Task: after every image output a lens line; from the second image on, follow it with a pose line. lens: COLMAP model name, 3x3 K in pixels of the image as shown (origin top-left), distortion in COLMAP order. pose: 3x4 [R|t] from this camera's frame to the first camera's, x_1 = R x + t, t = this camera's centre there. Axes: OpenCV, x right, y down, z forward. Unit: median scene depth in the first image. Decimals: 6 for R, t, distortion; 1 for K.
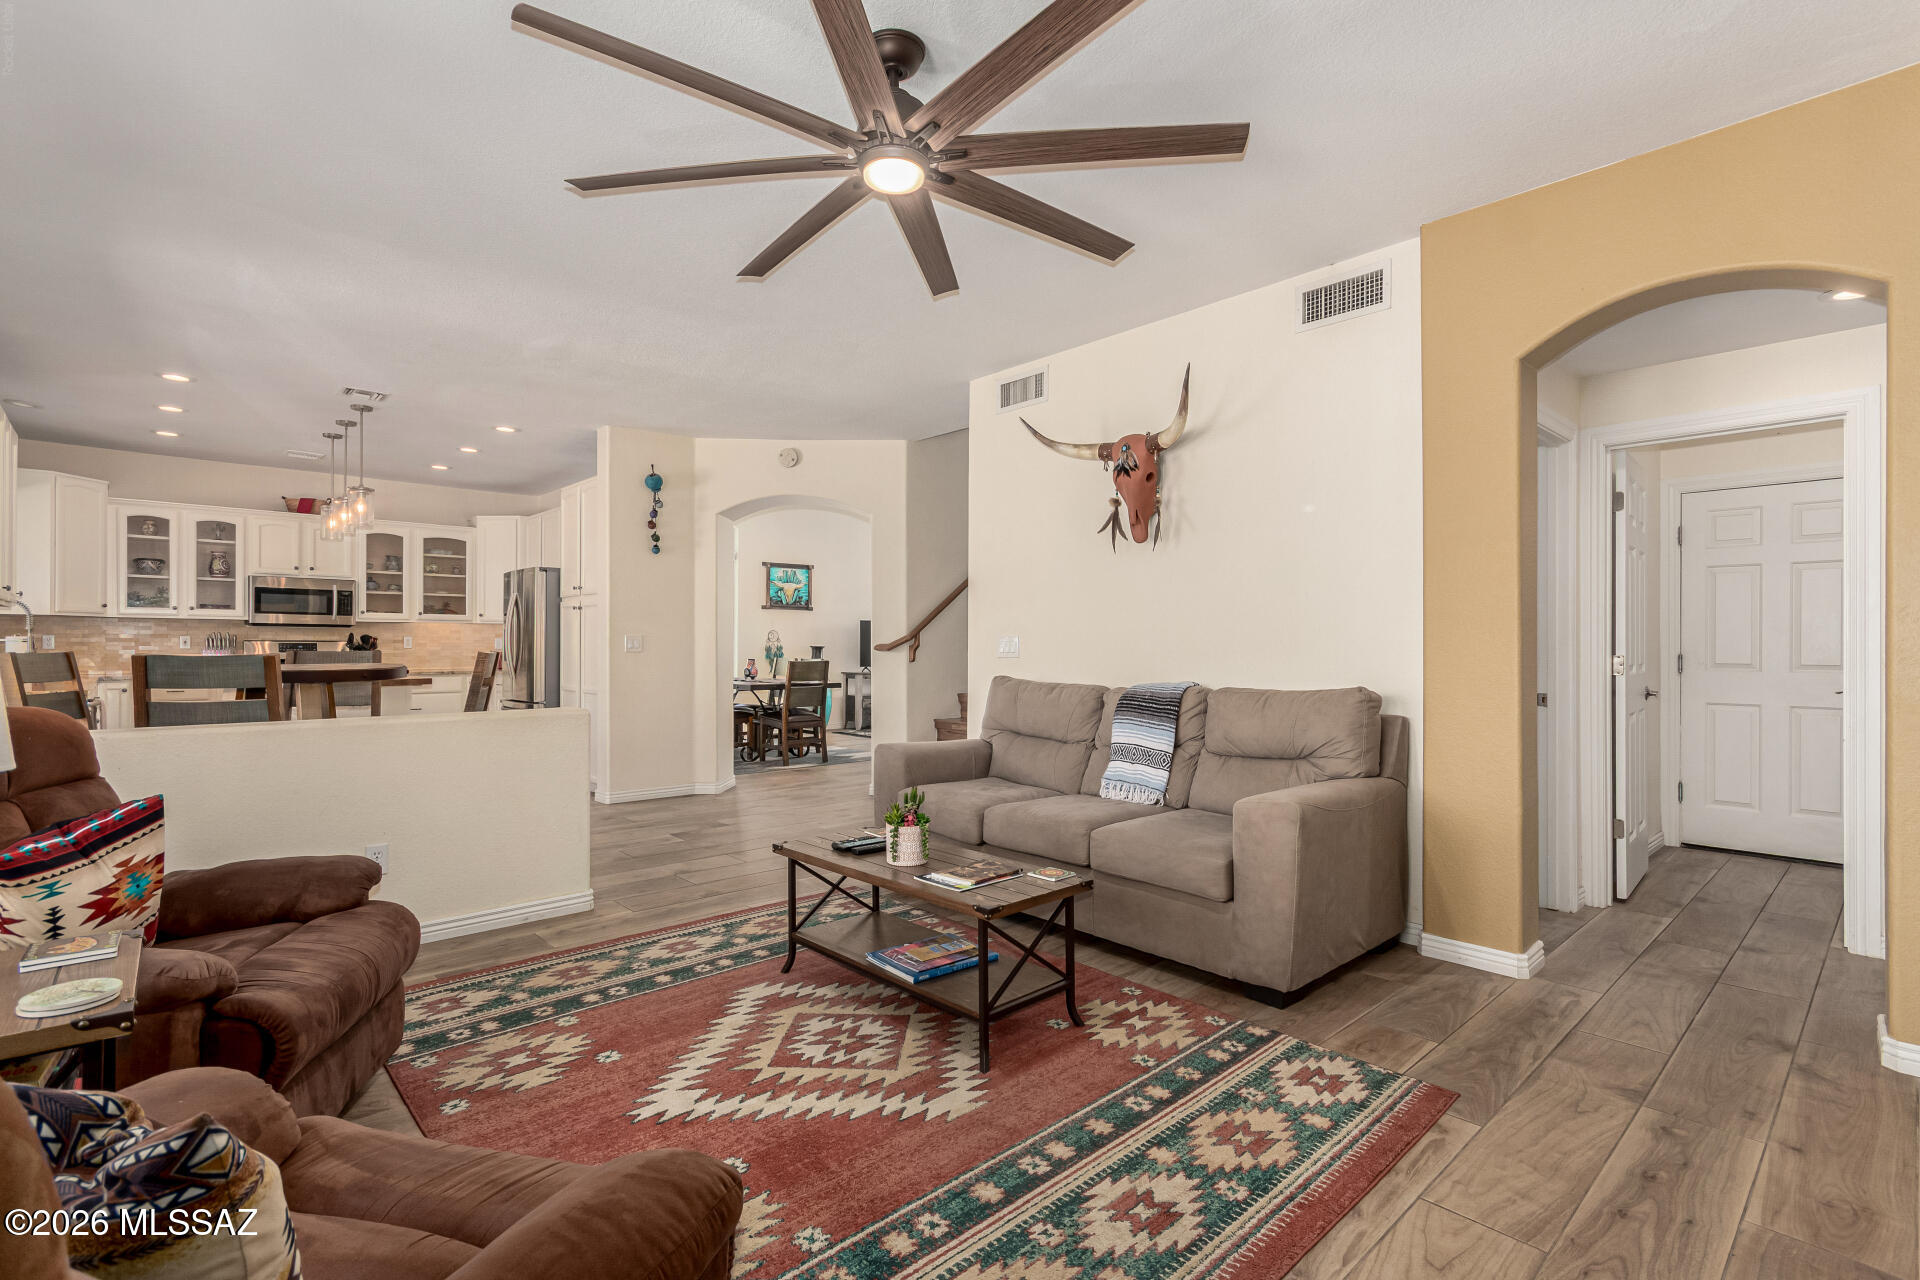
lens RADIAL K [[891.7, 0, 974.1], [0, 891.7, 647.9], [0, 0, 1]] dist [-0.001759, -0.001234]
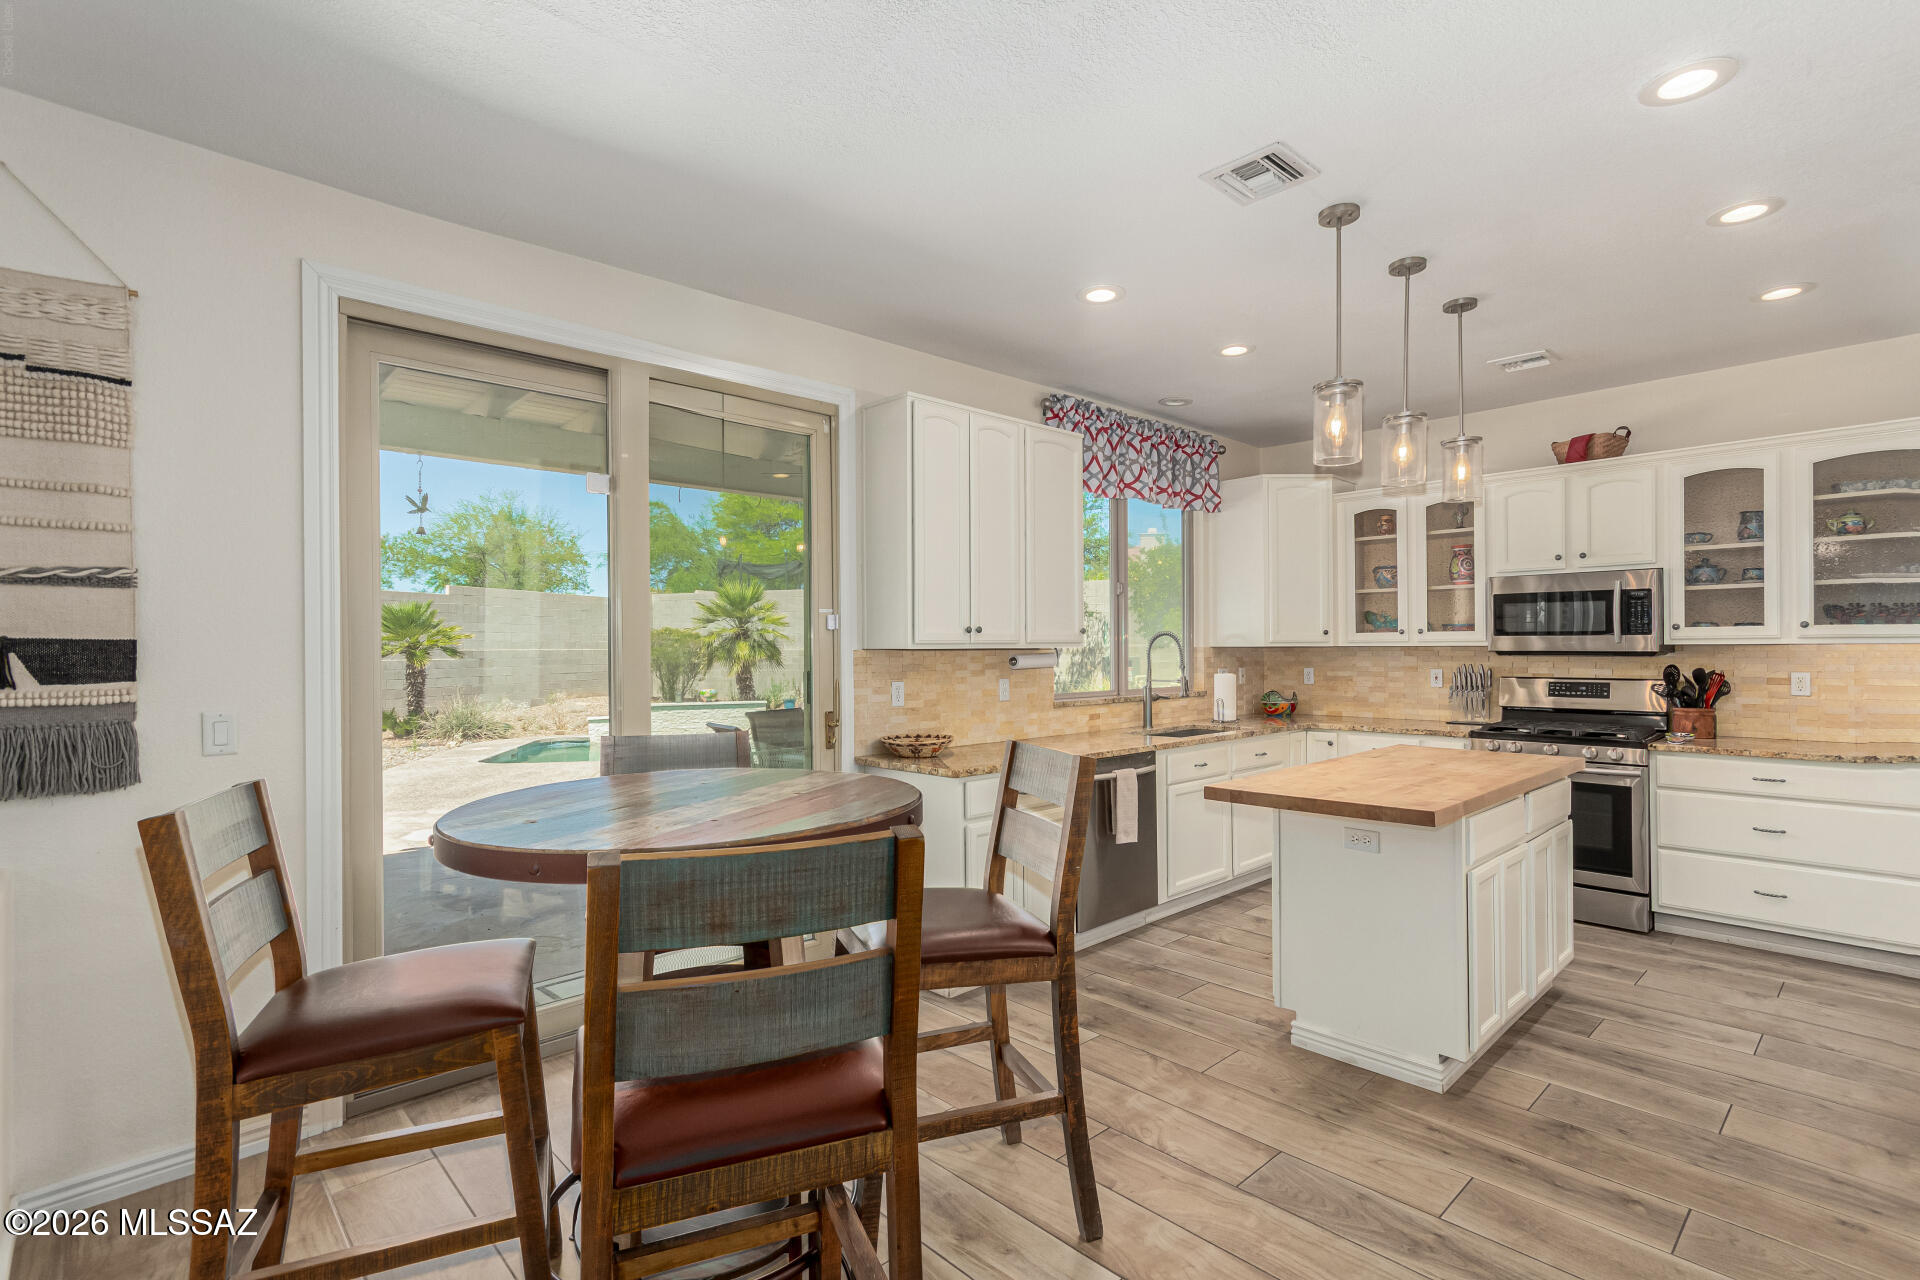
lens RADIAL K [[891.7, 0, 967.3], [0, 891.7, 646.5], [0, 0, 1]] dist [-0.001759, -0.001234]
pose [[-0.011723, -0.001228, -0.999931, -0.163928], [0.008054, 0.999967, -0.001322, -0.033430], [0.999899, -0.008069, -0.011713, 0.625113]]
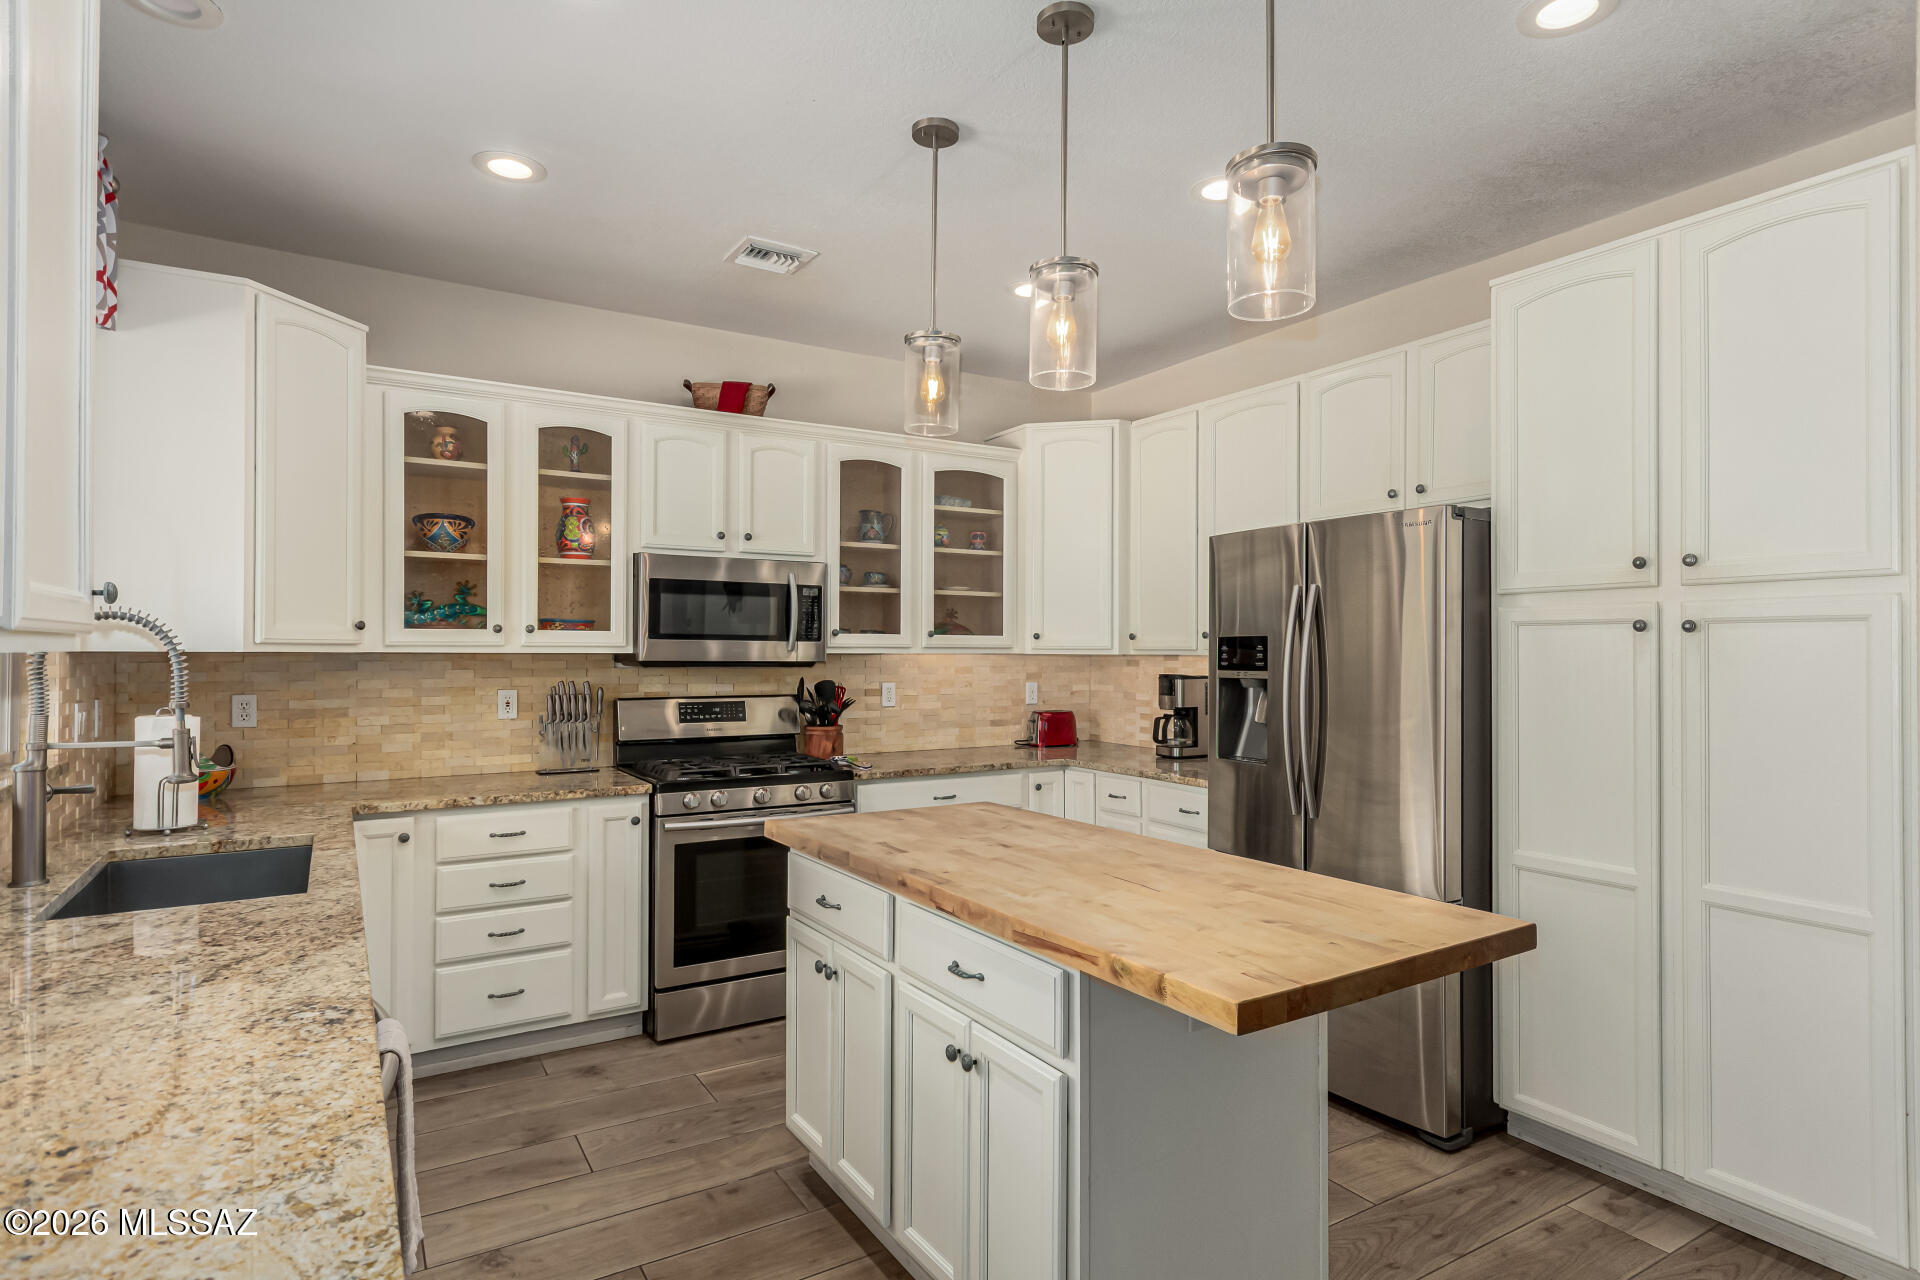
lens RADIAL K [[1000.0, 0, 954.5], [0, 1000.0, 652.0], [0, 0, 1]] dist [0.000490, 0.000250]
pose [[0.977630, 0.001407, -0.210326, -0.555030], [-0.001386, 0.999999, 0.000251, -0.032817], [0.210326, 0.000046, 0.977631, 0.549084]]
